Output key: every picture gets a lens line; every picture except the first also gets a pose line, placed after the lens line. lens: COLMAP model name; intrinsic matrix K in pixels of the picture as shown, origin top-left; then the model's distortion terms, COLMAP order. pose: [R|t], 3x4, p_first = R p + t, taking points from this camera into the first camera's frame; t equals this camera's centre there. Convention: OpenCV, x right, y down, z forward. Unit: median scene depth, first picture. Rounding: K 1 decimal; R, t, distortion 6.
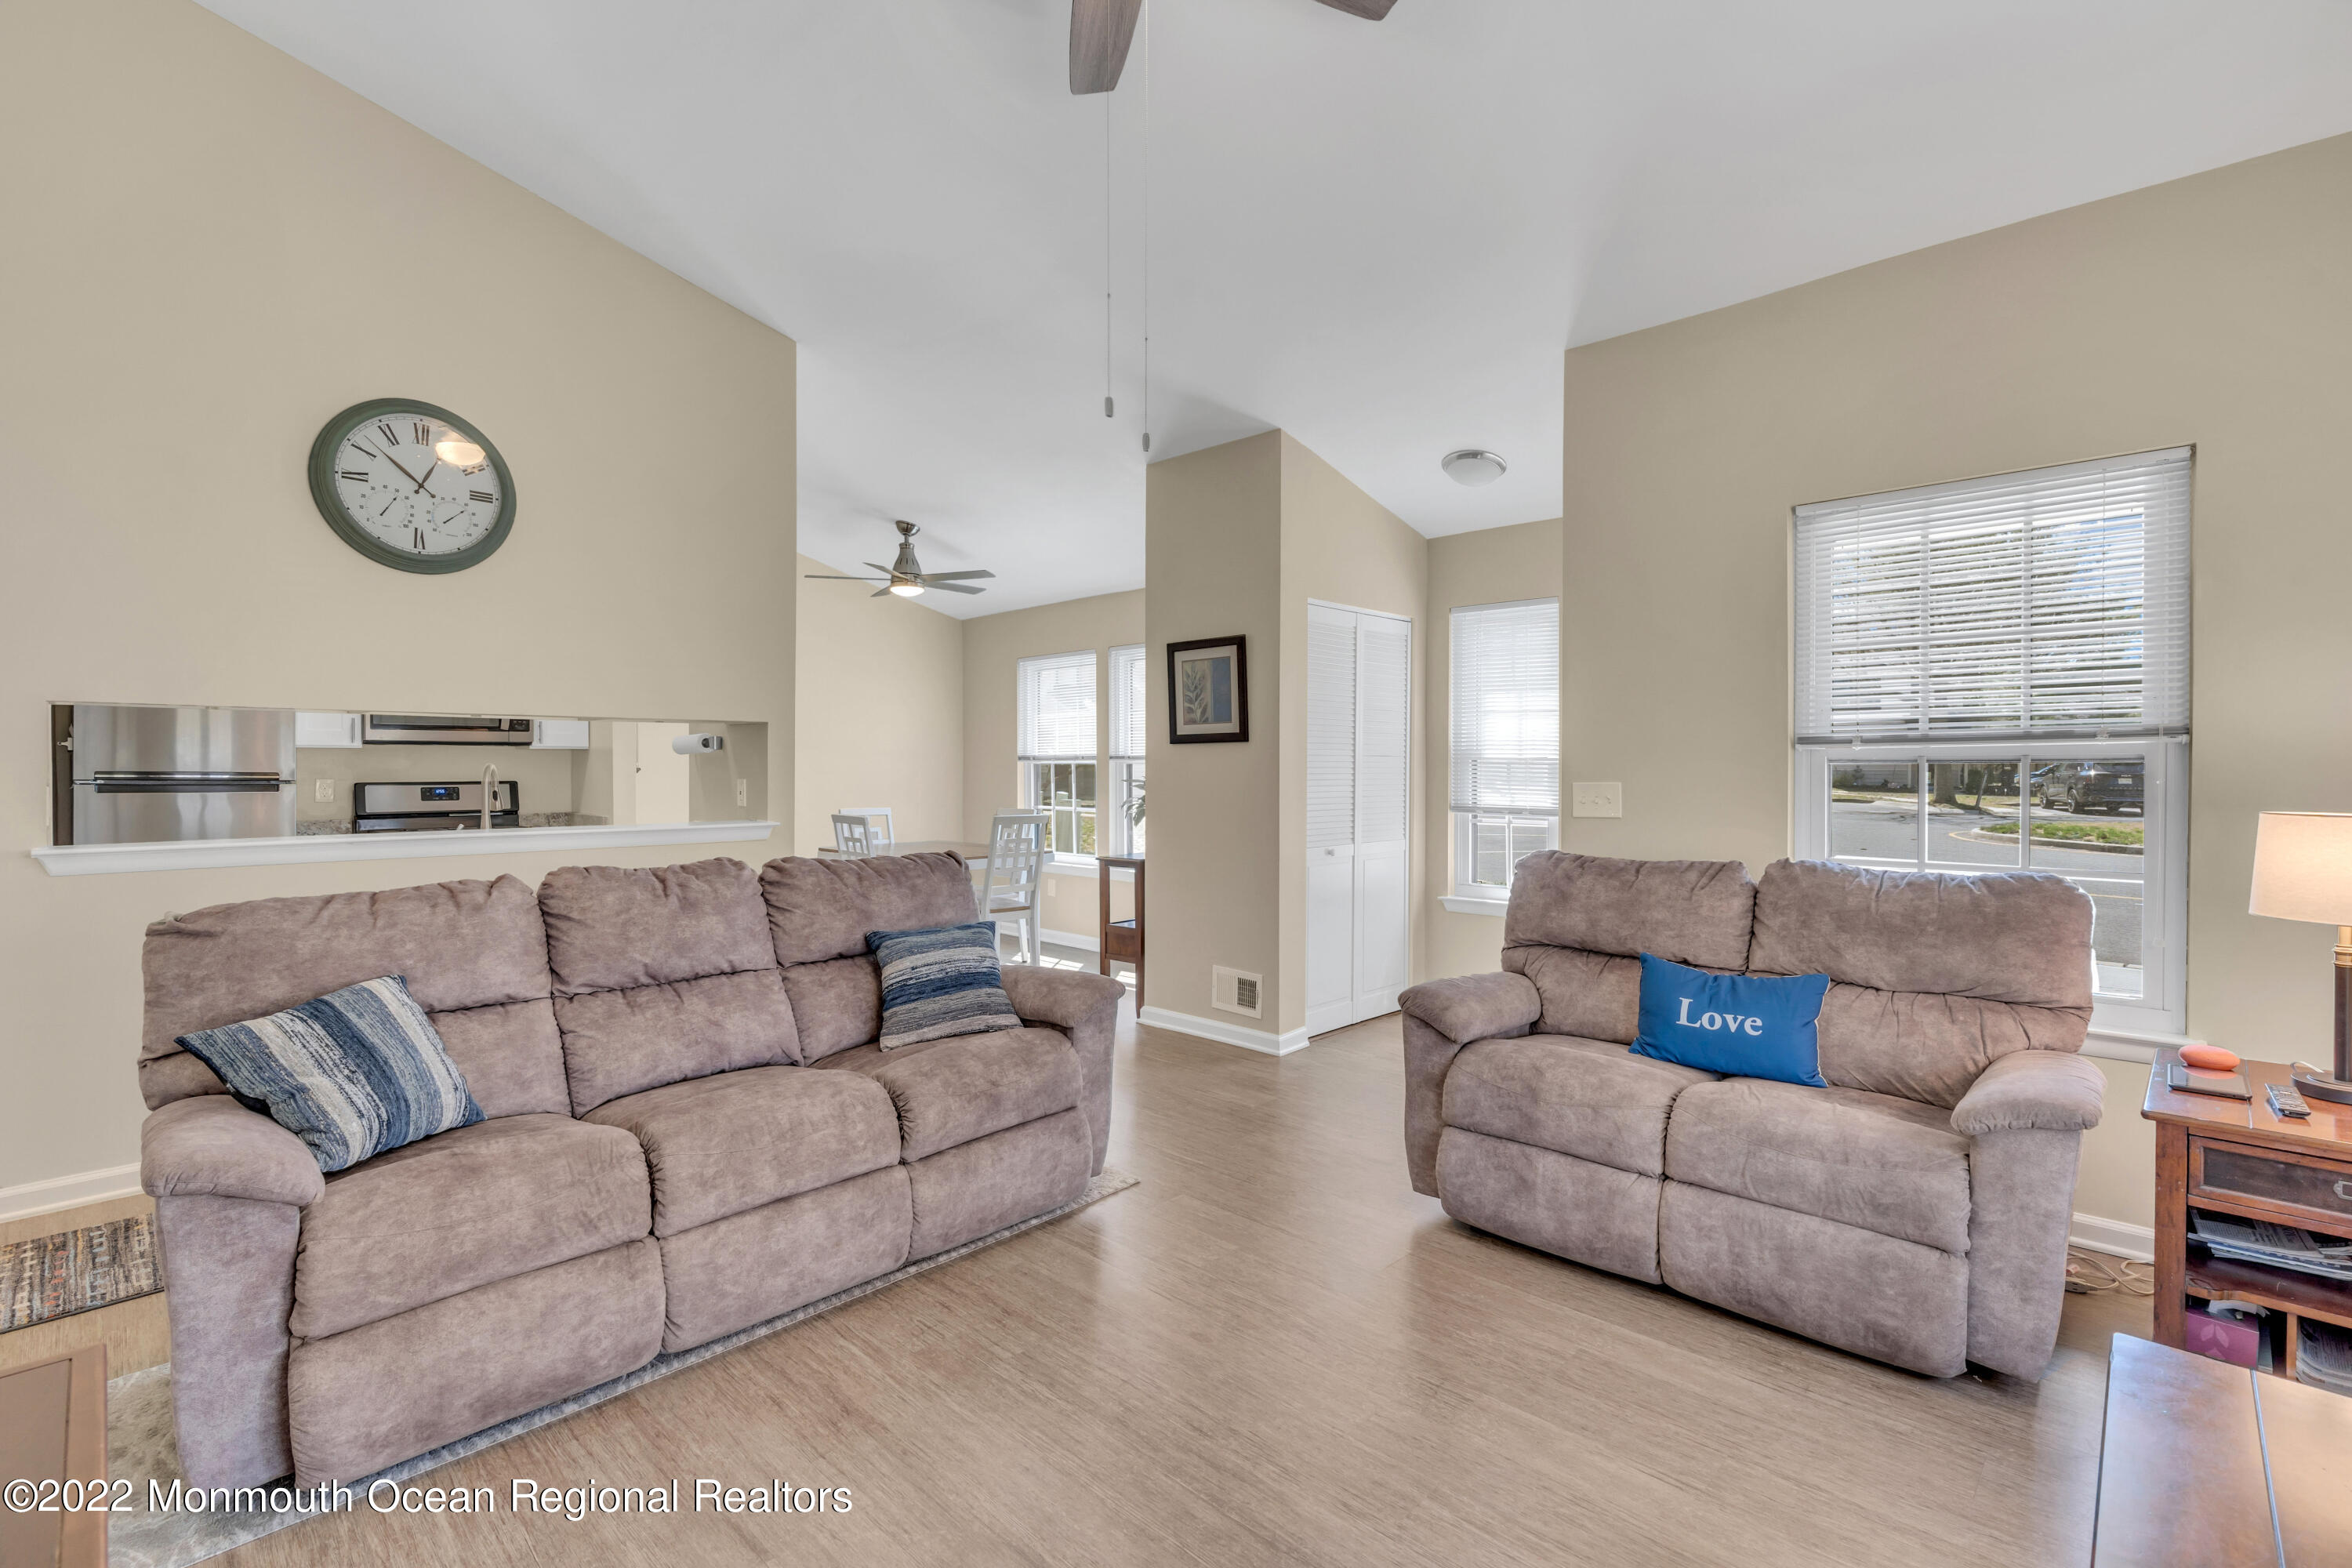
lens RADIAL K [[1075.5, 0, 1180.5], [0, 1075.5, 776.3], [0, 0, 1]] dist [-0.001103, 0.000339]
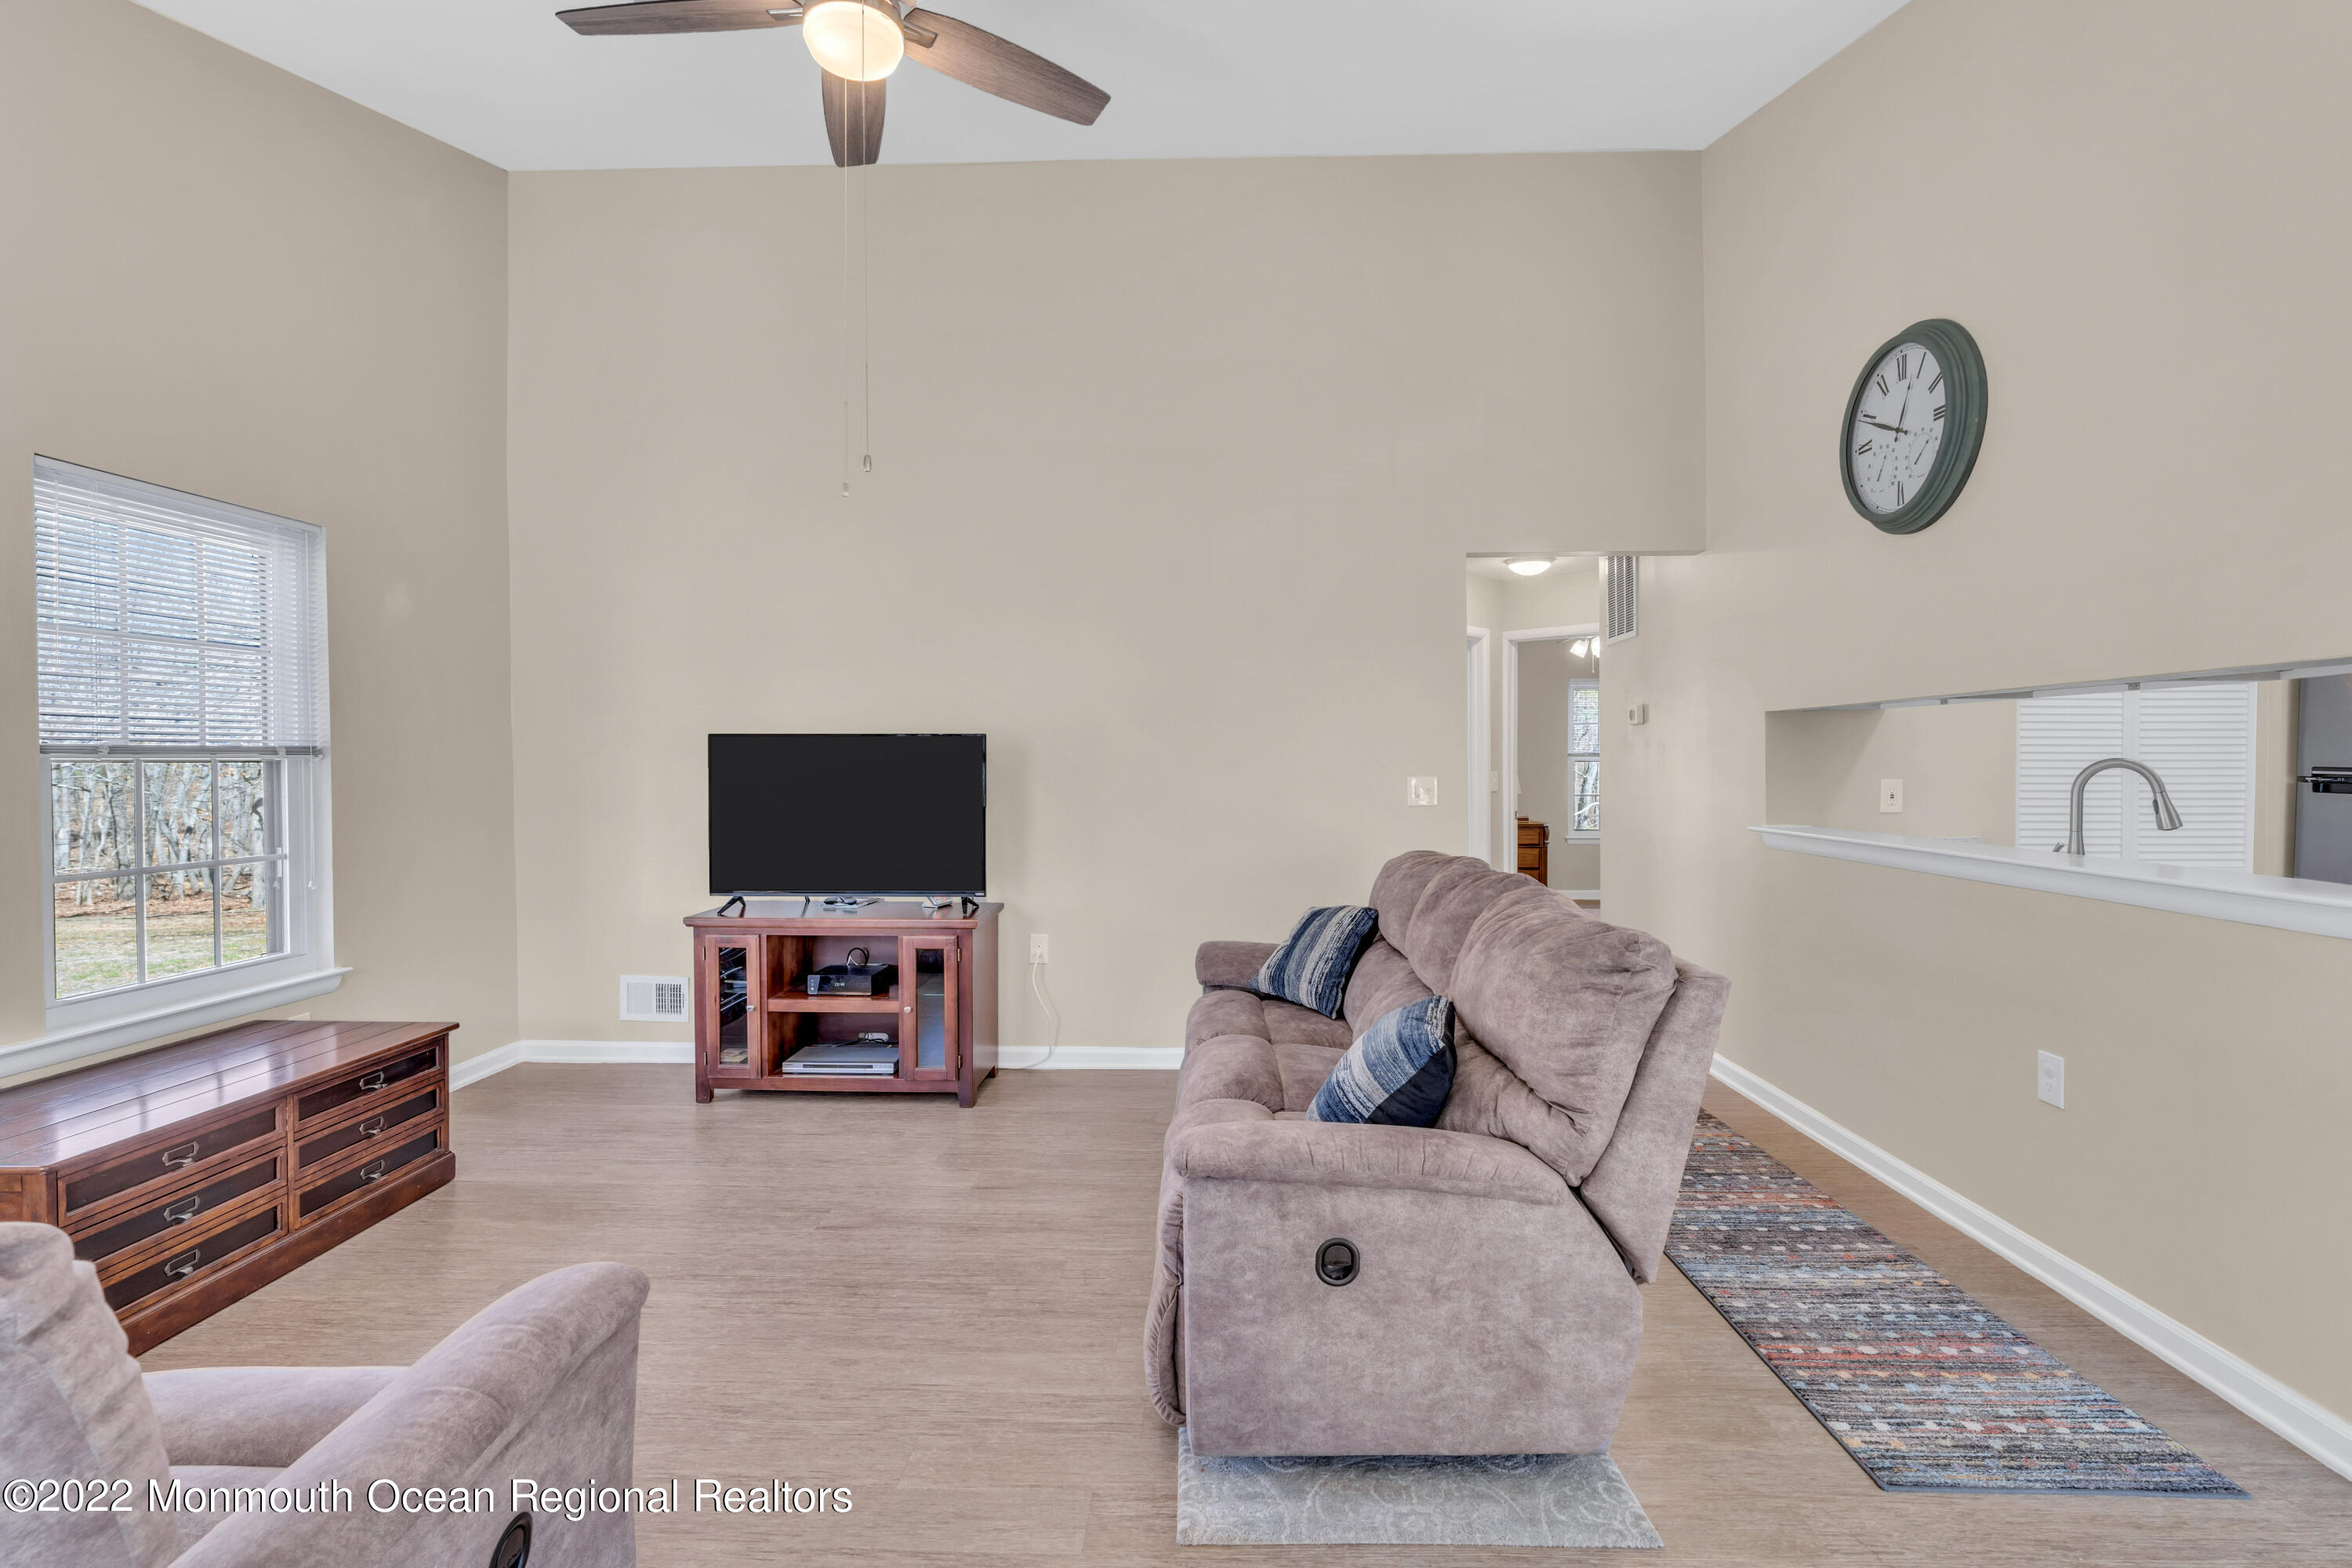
lens RADIAL K [[1075.5, 0, 1187.4], [0, 1075.5, 783.6], [0, 0, 1]] dist [-0.001103, 0.000339]
pose [[-0.743852, 0.013537, -0.668207, 0.211792], [-0.003518, 0.999702, 0.024169, -0.007620], [0.668335, 0.020329, -0.743583, 0.951006]]
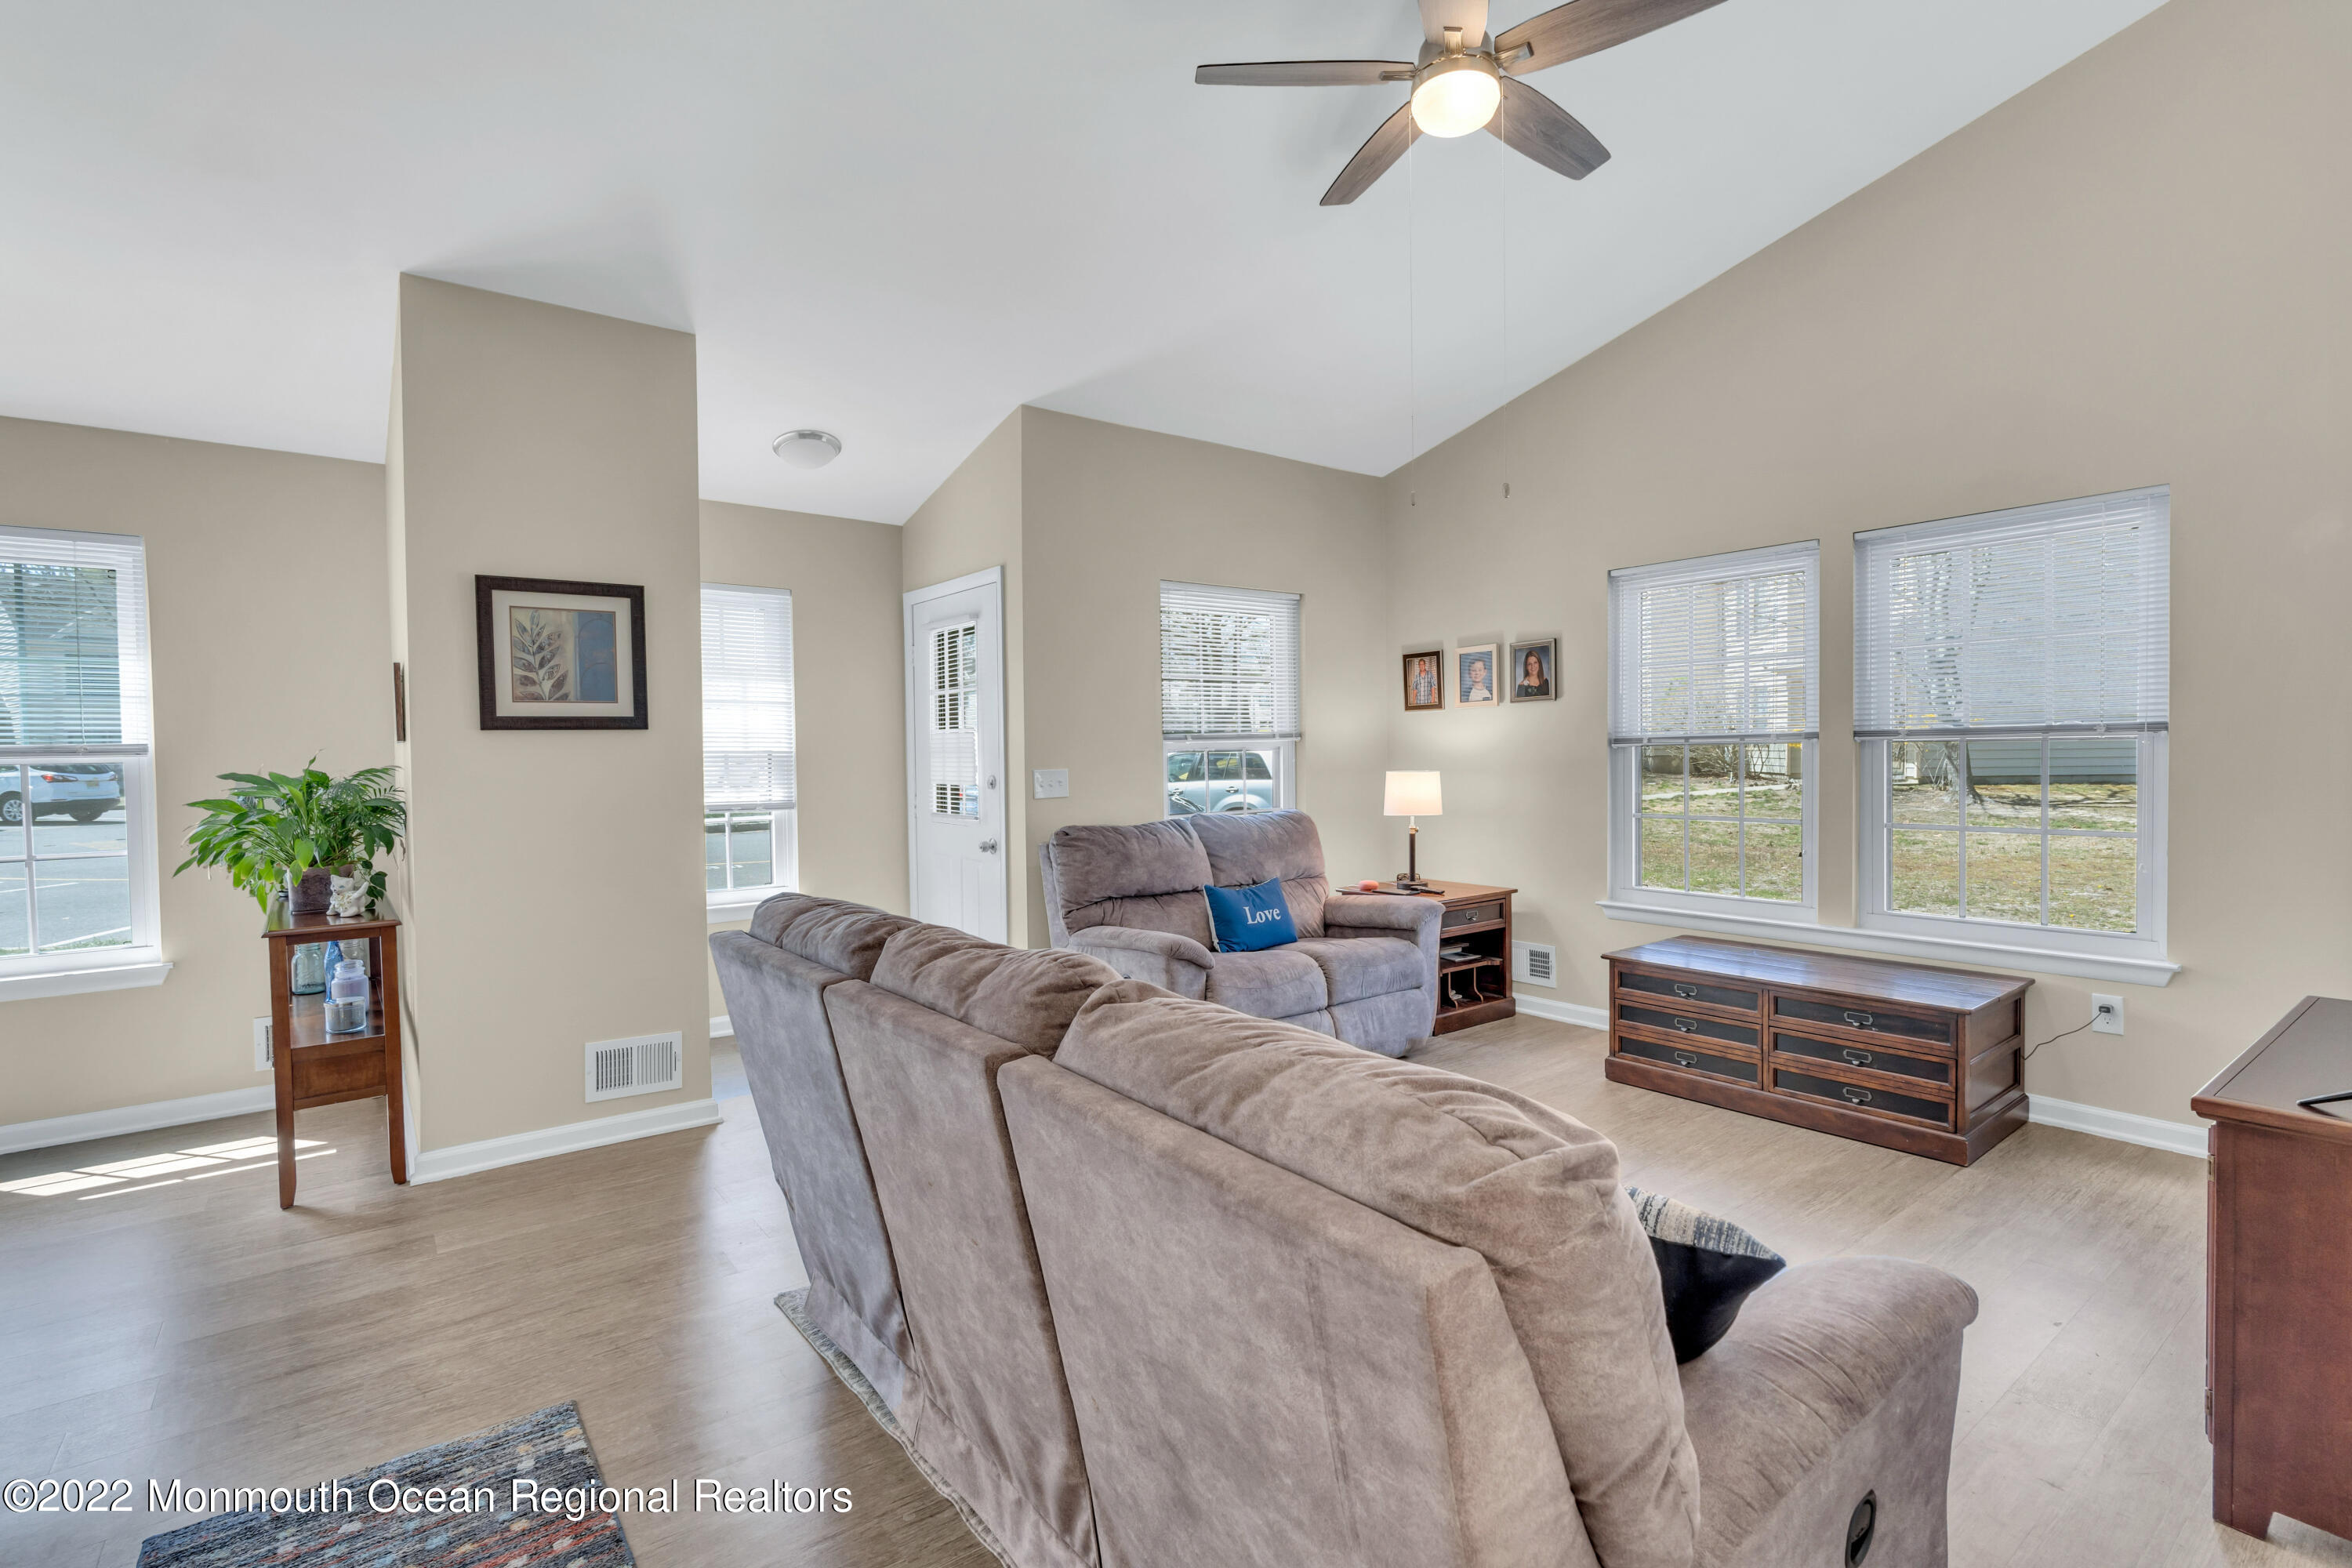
lens RADIAL K [[1075.5, 0, 1194.2], [0, 1075.5, 778.5], [0, 0, 1]] dist [-0.001103, 0.000339]
pose [[0.135151, -0.027583, 0.990441, -0.623340], [0.022117, 0.999447, 0.024816, -0.008182], [-0.990578, 0.018552, 0.135686, 0.518632]]
